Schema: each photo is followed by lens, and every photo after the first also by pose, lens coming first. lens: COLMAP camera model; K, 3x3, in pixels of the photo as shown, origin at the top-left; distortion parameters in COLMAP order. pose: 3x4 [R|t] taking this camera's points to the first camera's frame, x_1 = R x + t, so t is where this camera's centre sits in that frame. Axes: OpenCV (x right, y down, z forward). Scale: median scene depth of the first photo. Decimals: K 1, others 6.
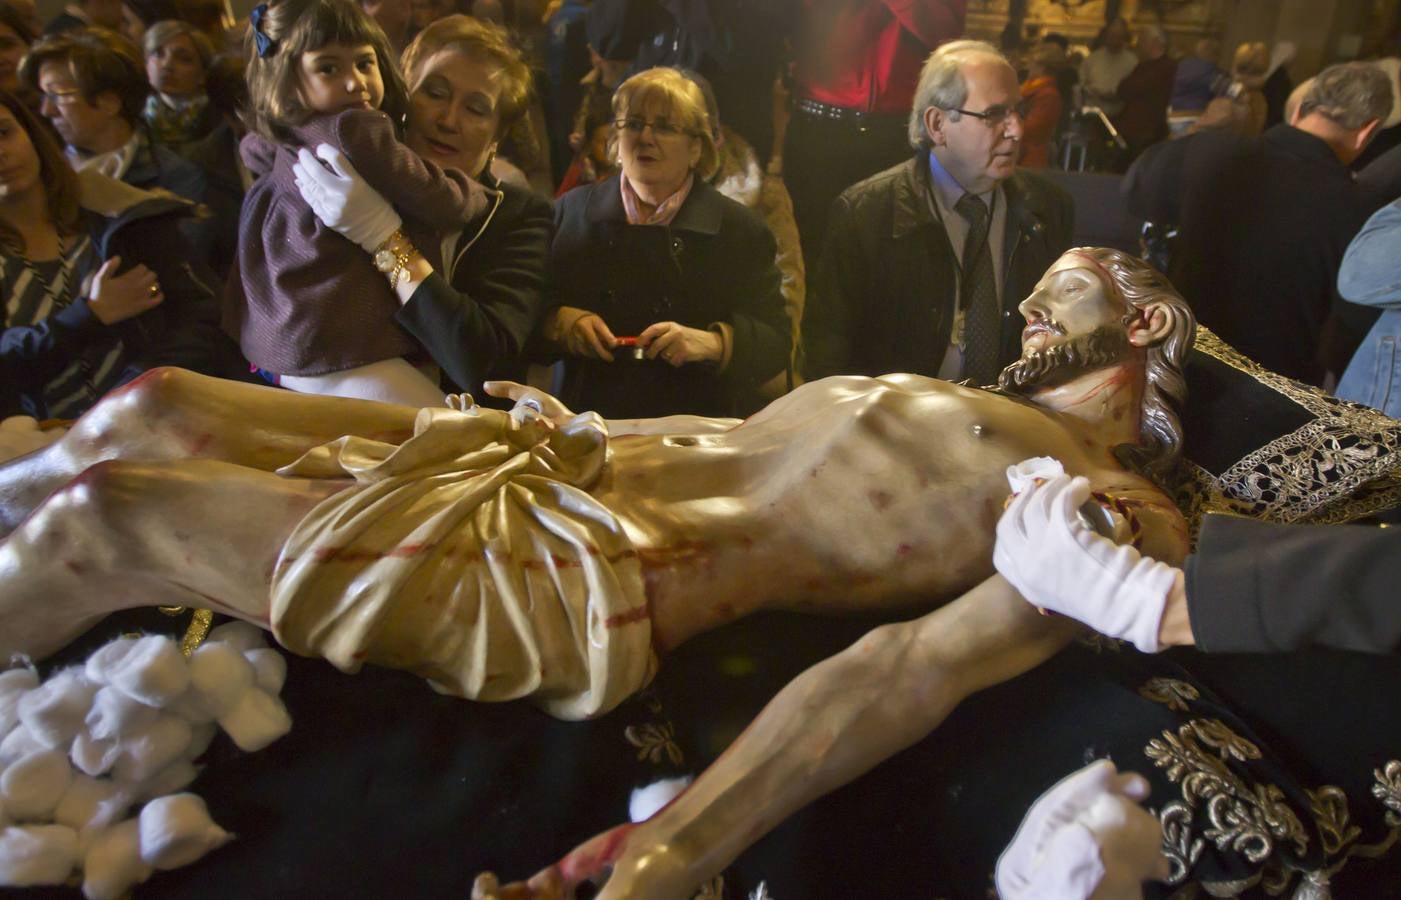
lens RADIAL K [[904.5, 0, 773.9], [0, 904.5, 407.3], [0, 0, 1]] dist [-0.050547, 0.009626]
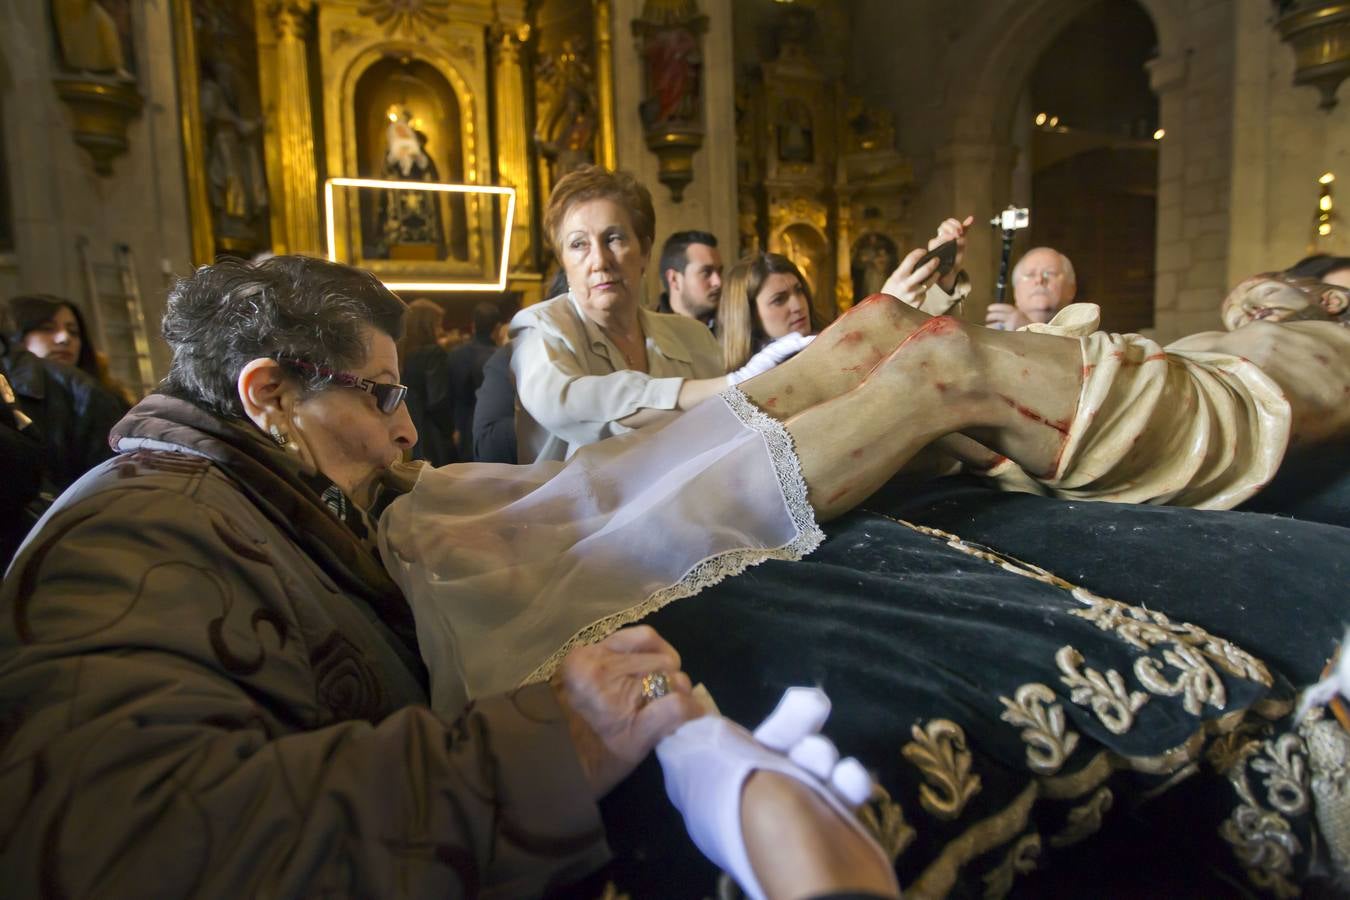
lens RADIAL K [[773.9, 0, 670.0], [0, 773.9, 442.4], [0, 0, 1]] dist [-0.056852, 0.020932]
pose [[0.980793, -0.084675, 0.175713, -1.148880], [0.136896, 0.940536, -0.310887, 0.459000], [-0.138940, 0.328971, 0.934063, 0.019761]]
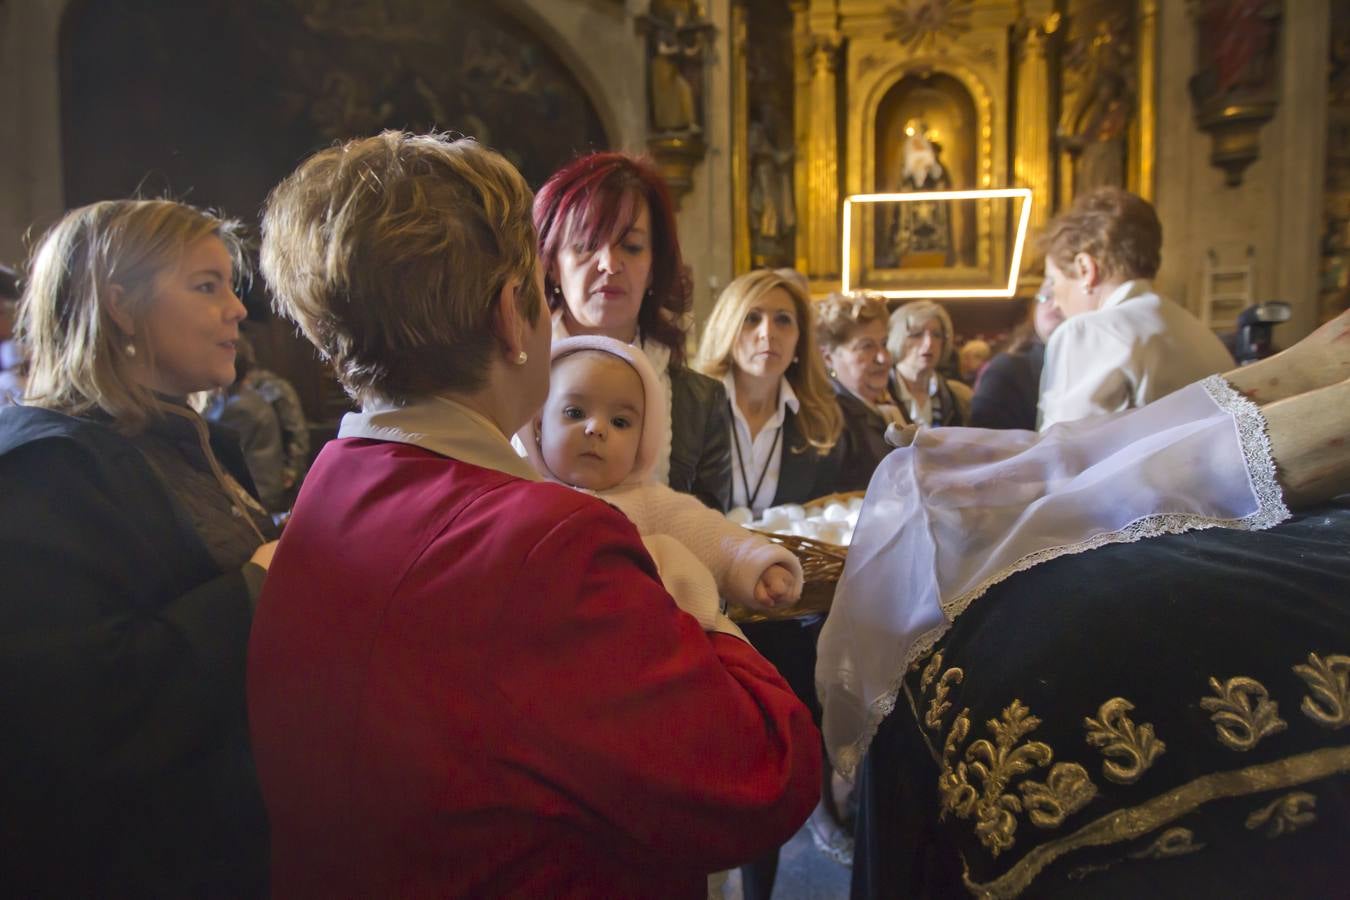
lens RADIAL K [[773.9, 0, 670.4], [0, 773.9, 439.9], [0, 0, 1]] dist [-0.056852, 0.020932]
pose [[0.903513, -0.006057, -0.428518, -1.110590], [-0.145657, 0.936037, -0.320343, 0.618758], [0.403048, 0.351851, 0.844839, -0.235171]]
